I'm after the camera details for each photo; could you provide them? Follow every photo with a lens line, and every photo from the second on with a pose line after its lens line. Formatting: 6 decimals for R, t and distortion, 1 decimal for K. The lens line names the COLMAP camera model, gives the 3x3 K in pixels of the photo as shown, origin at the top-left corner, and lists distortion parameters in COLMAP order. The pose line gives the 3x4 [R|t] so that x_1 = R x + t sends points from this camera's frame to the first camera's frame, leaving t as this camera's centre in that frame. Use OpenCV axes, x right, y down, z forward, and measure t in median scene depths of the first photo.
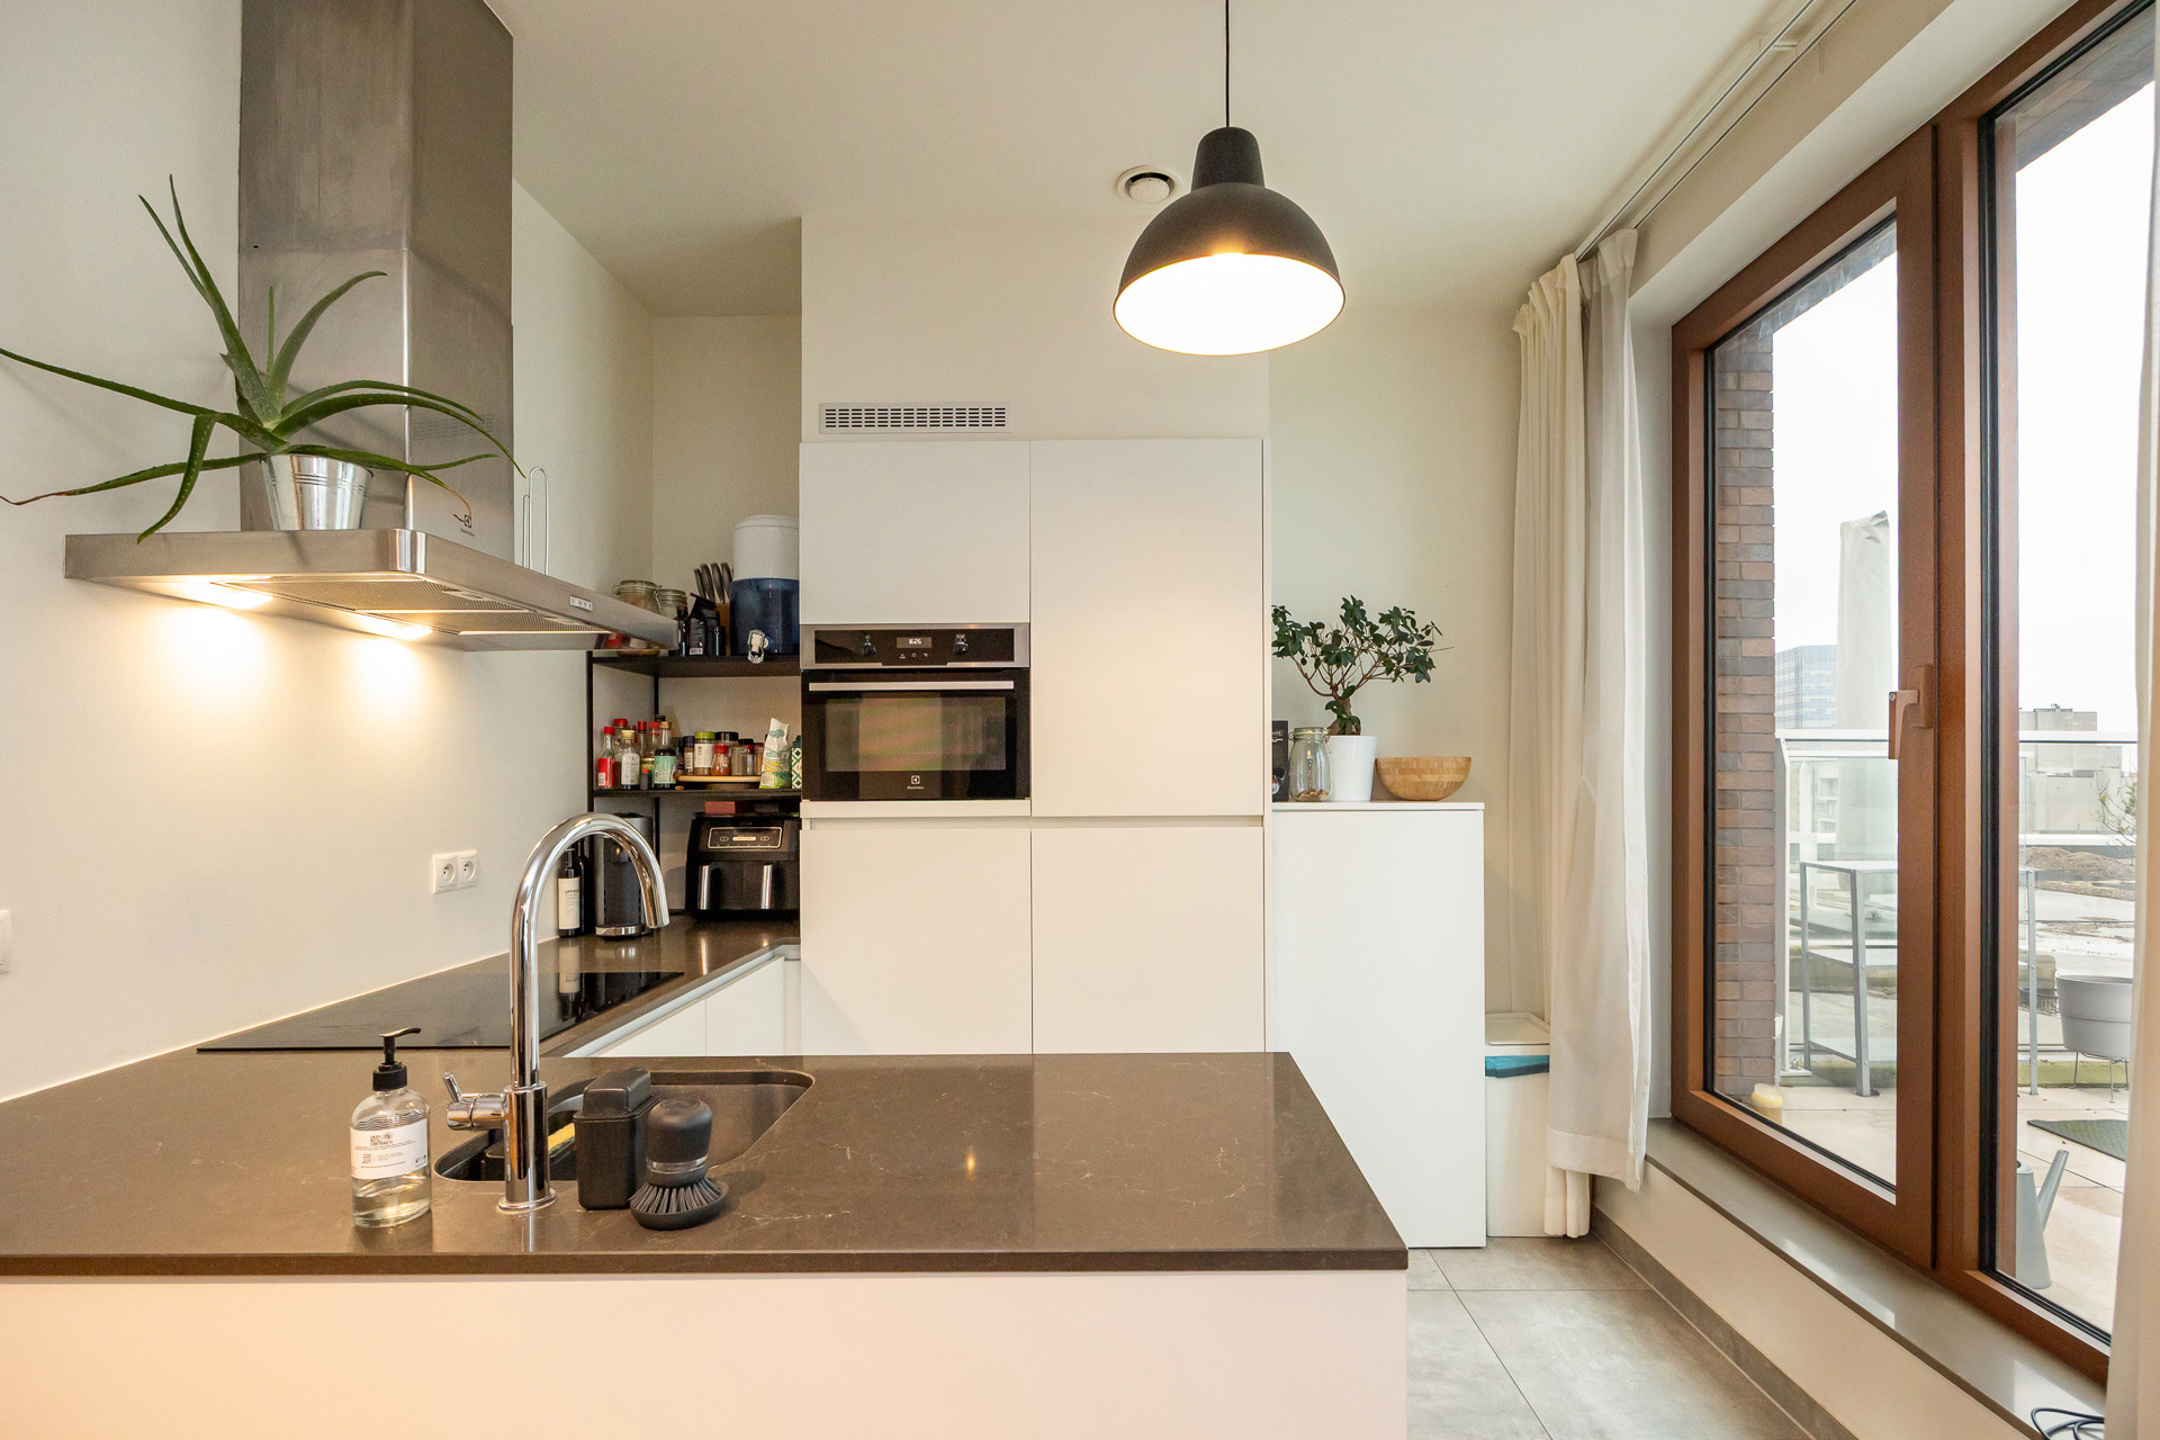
lens RADIAL K [[1041.8, 0, 1099.6], [0, 1041.8, 788.1], [0, 0, 1]] dist [-0.037560, -0.000267]
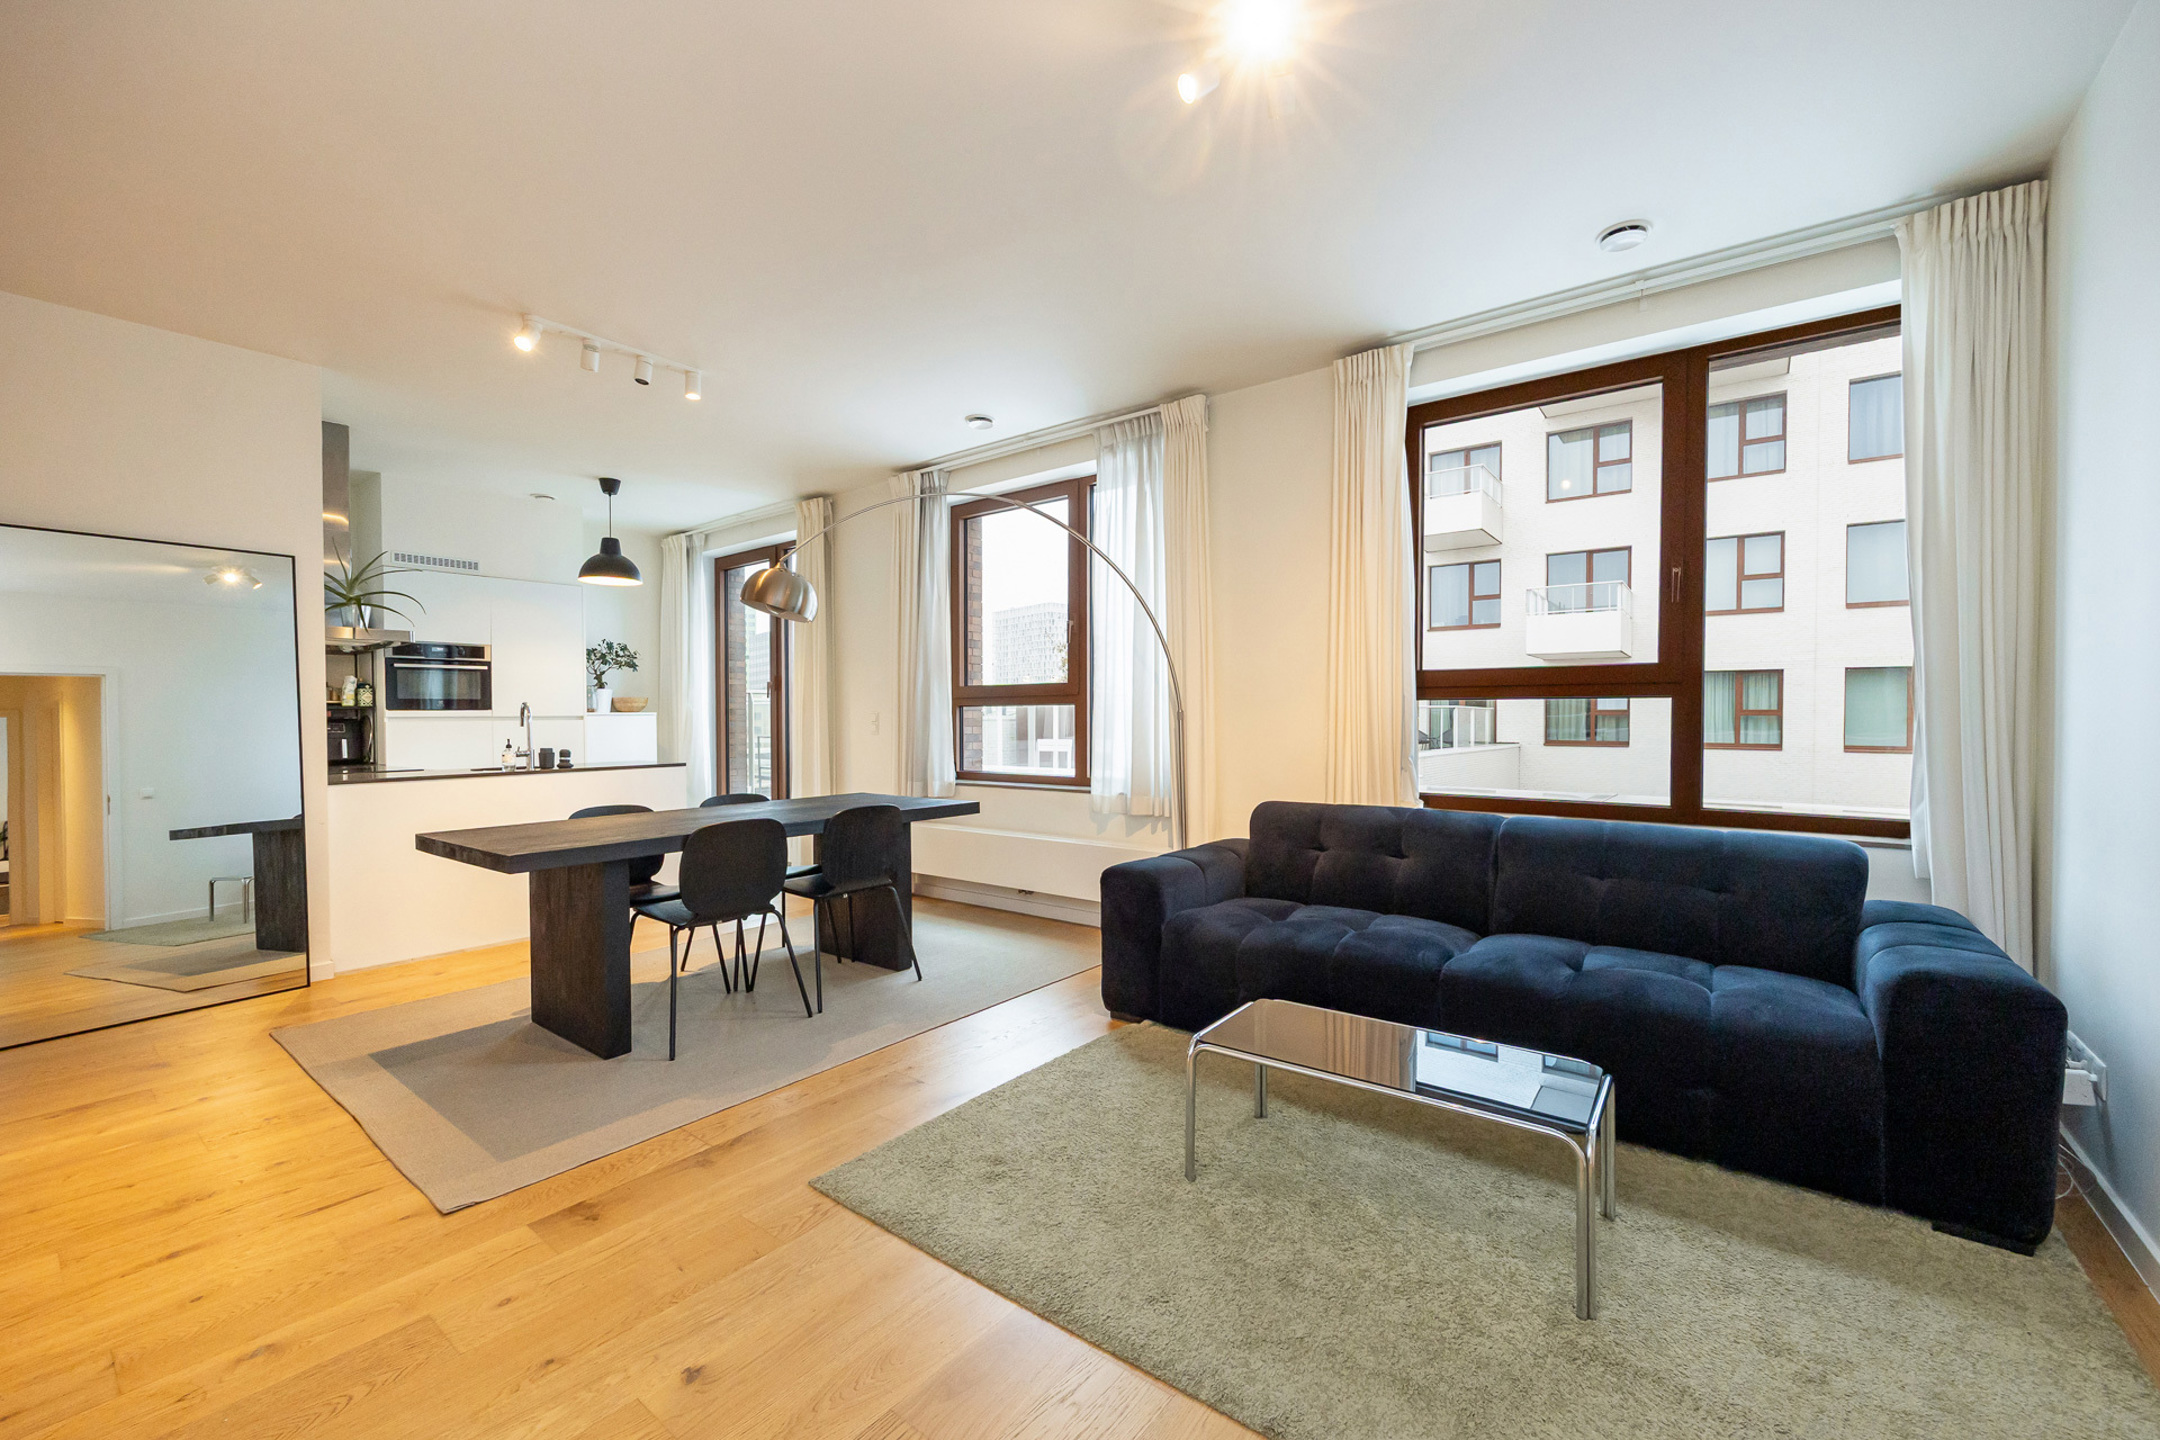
lens RADIAL K [[872.9, 0, 1078.5], [0, 872.9, 722.9], [0, 0, 1]] dist [-0.002610, -0.000107]
pose [[0.612554, -0.006304, 0.790403, -0.870926], [0.014139, 0.999896, -0.002982, 0.068606], [-0.790302, 0.013002, 0.612580, -1.505673]]
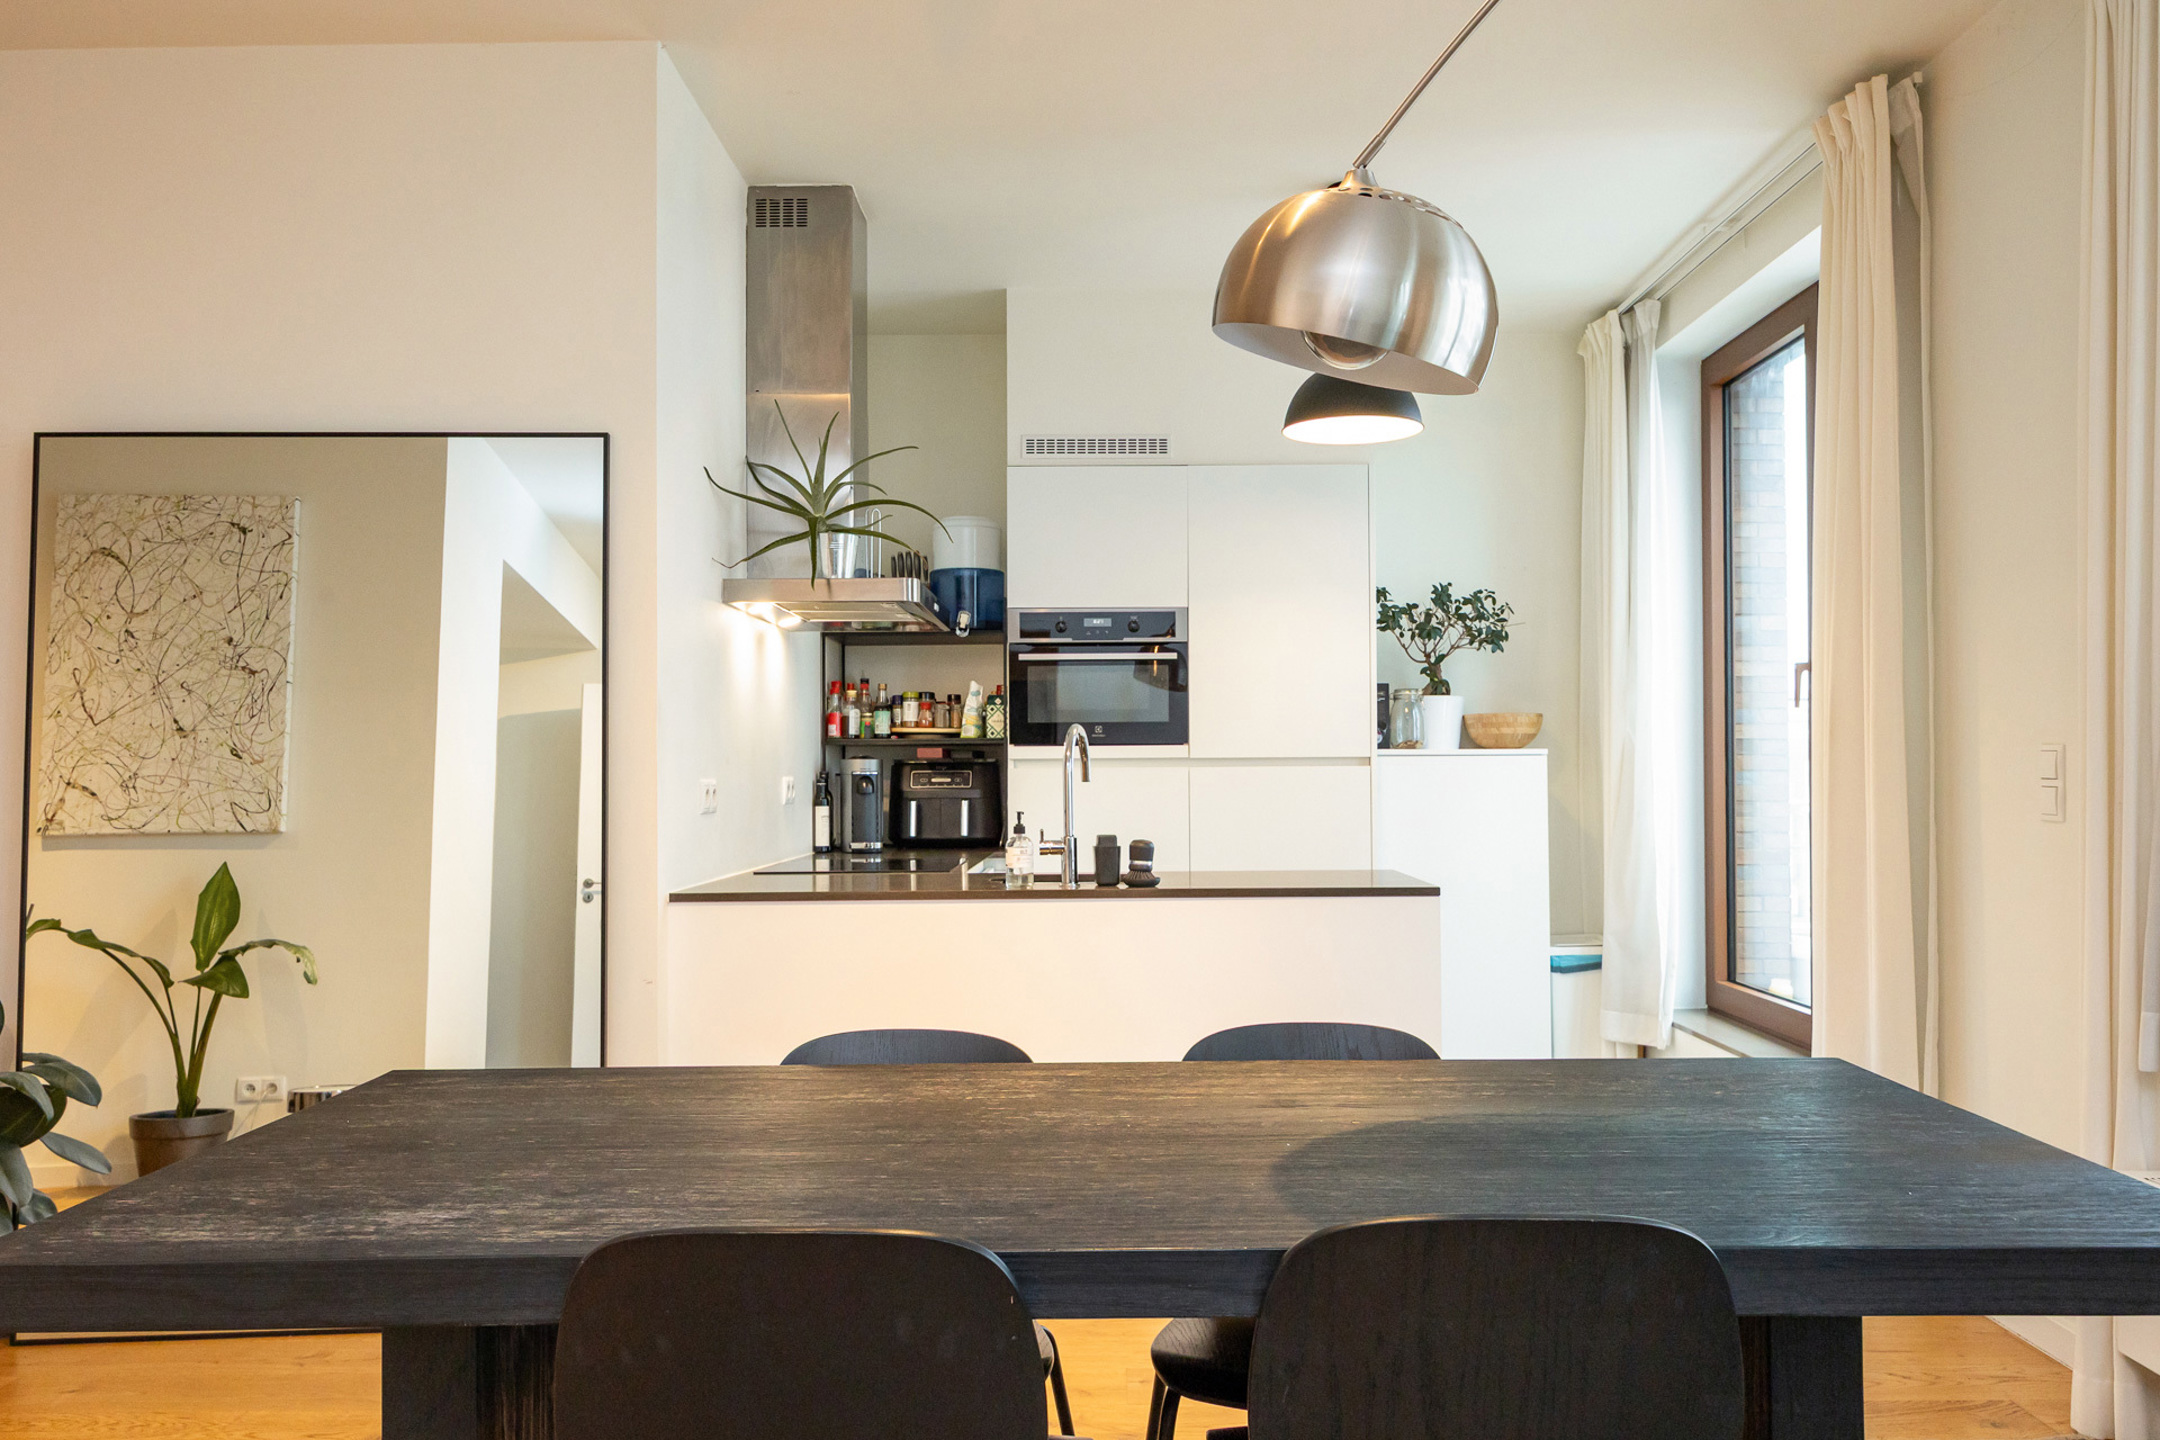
lens RADIAL K [[1611.2, 0, 1079.1], [0, 1611.2, 722.5], [0, 0, 1]] dist [-0.046120, 0.001616]
pose [[0.999931, 0.000588, -0.011768, -0.167181], [-0.001067, 0.999168, -0.040758, 0.061104], [0.011734, 0.040767, 0.999100, -0.923717]]
